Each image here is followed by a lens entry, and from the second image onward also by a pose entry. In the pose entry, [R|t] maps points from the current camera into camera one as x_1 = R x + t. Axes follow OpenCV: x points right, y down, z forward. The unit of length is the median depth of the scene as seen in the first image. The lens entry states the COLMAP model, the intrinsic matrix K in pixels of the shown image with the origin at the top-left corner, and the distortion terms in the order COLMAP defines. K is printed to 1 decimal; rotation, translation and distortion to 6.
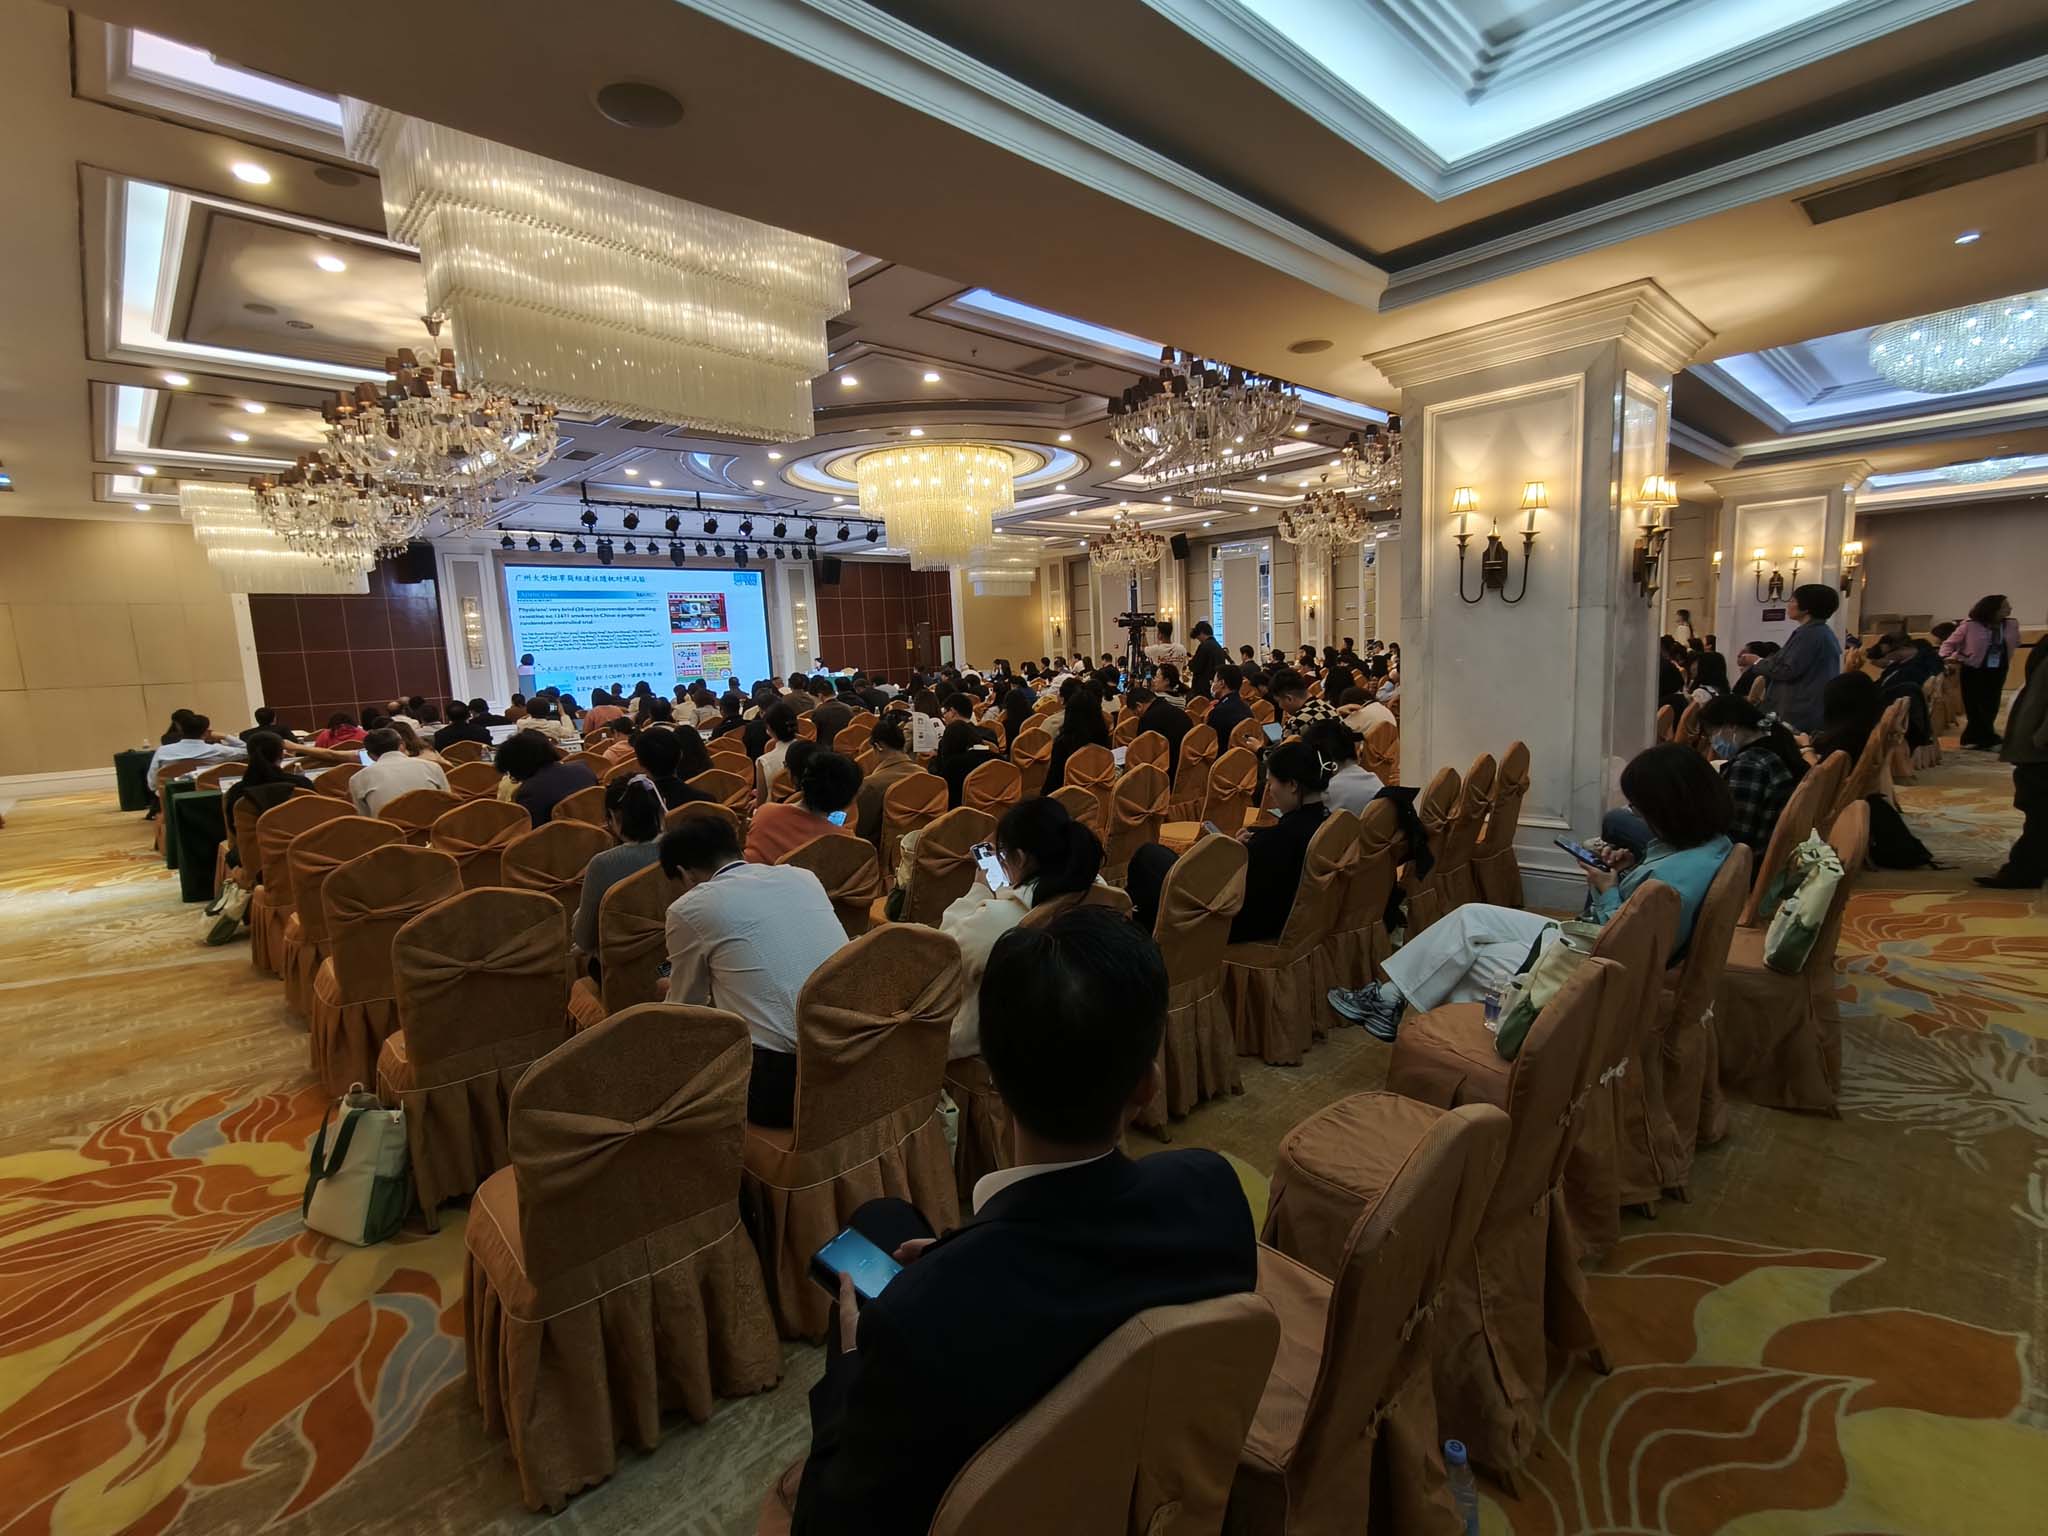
lens RADIAL K [[927.8, 0, 1037.8], [0, 927.8, 806.6], [0, 0, 1]] dist [0.031003, 0.000276]
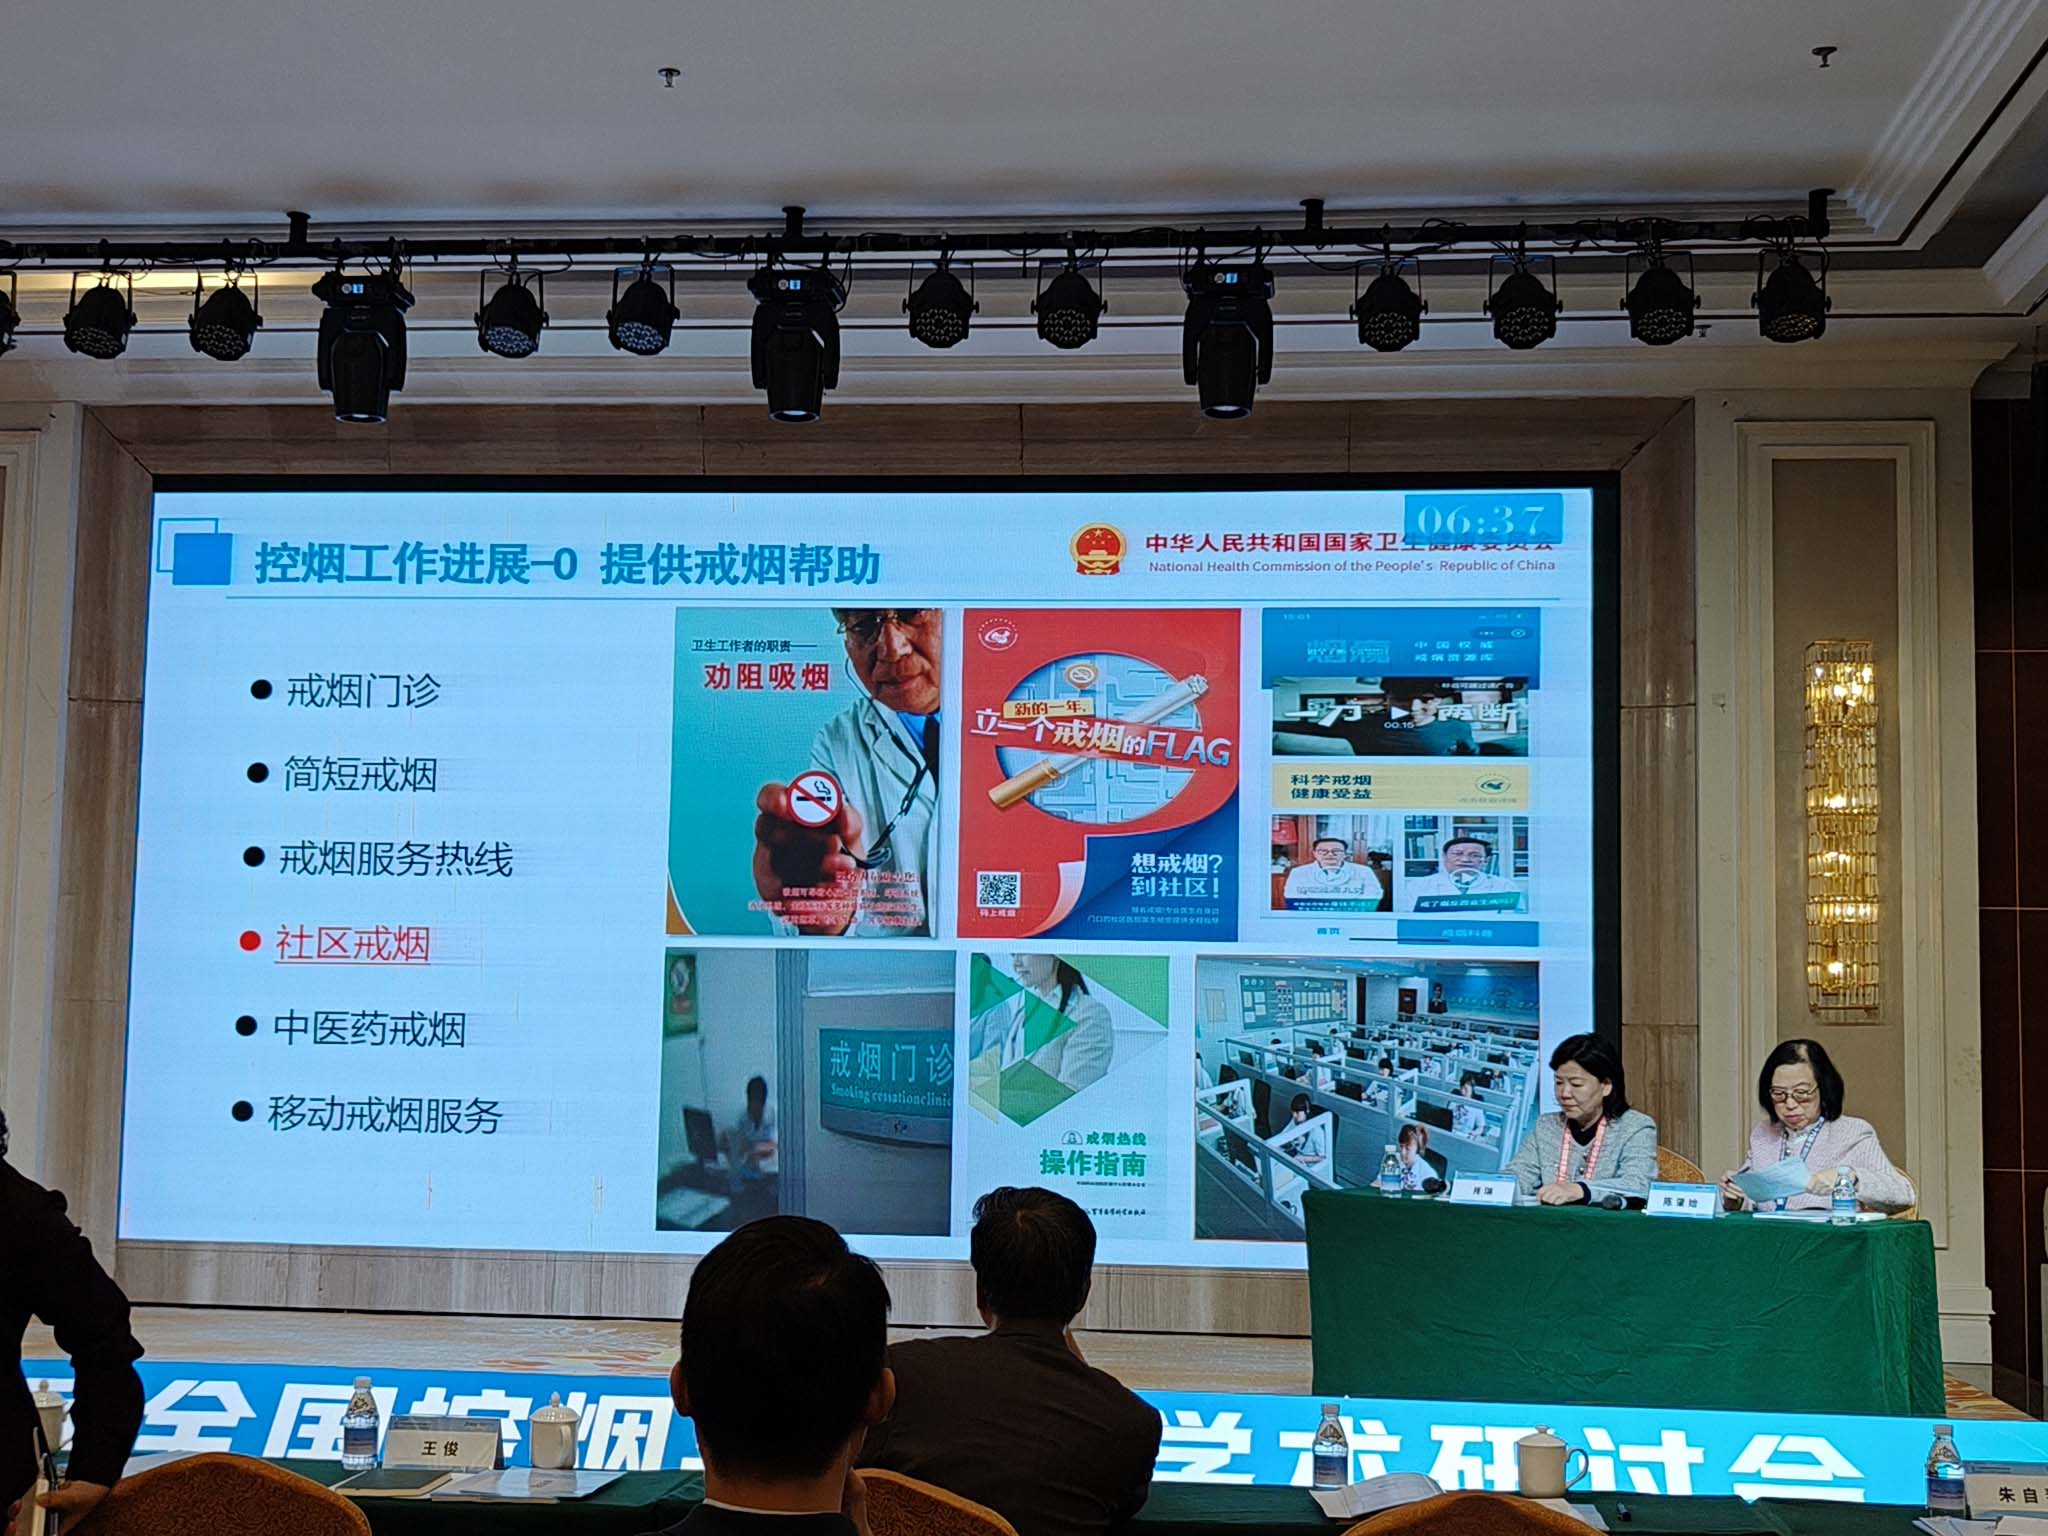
lens RADIAL K [[2764.1, 0, 1019.4], [0, 2764.1, 766.5], [0, 0, 1]] dist [0.131661, -0.617957]
pose [[0.631139, -0.014877, -0.775527, 0.002697], [-0.181321, 0.969286, -0.166156, -0.137861], [0.754179, 0.245487, 0.609056, 0.812440]]
